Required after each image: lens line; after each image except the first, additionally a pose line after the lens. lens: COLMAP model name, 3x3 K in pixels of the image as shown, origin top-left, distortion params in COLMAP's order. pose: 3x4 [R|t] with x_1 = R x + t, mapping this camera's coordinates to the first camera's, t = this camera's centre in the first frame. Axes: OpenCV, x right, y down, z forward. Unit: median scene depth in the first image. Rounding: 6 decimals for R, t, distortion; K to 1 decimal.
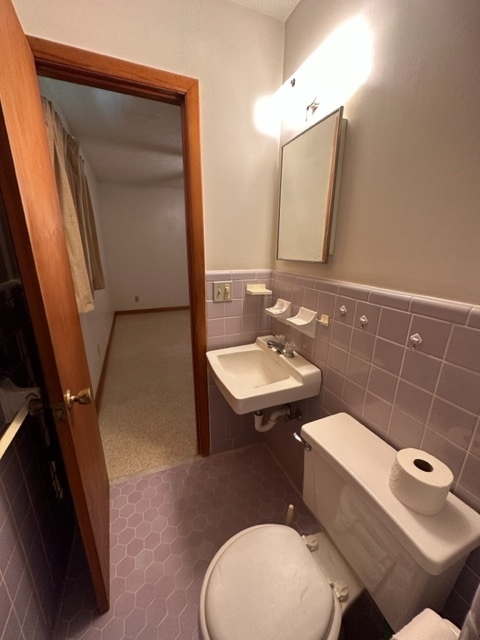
lens RADIAL K [[254.8, 0, 239.7], [0, 254.8, 320.5], [0, 0, 1]] dist [-0.001230, -0.000014]
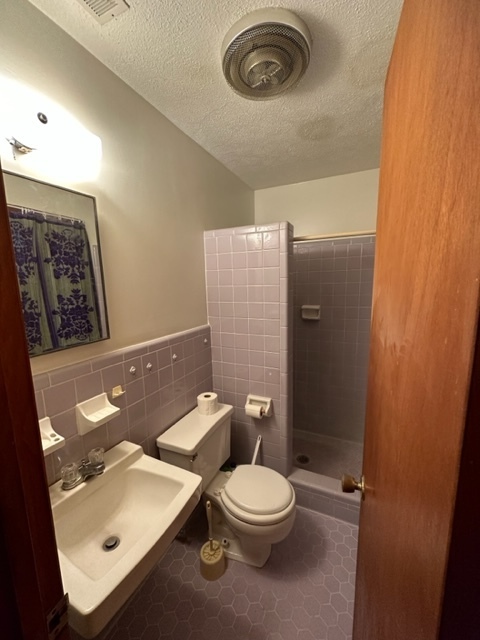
lens RADIAL K [[254.8, 0, 240.4], [0, 254.8, 322.2], [0, 0, 1]] dist [-0.001230, -0.000014]
pose [[-0.679782, -0.109707, 0.725163, -0.725347], [0.217867, 0.913910, 0.342494, -0.515041], [-0.700308, 0.390810, -0.597358, 1.221933]]
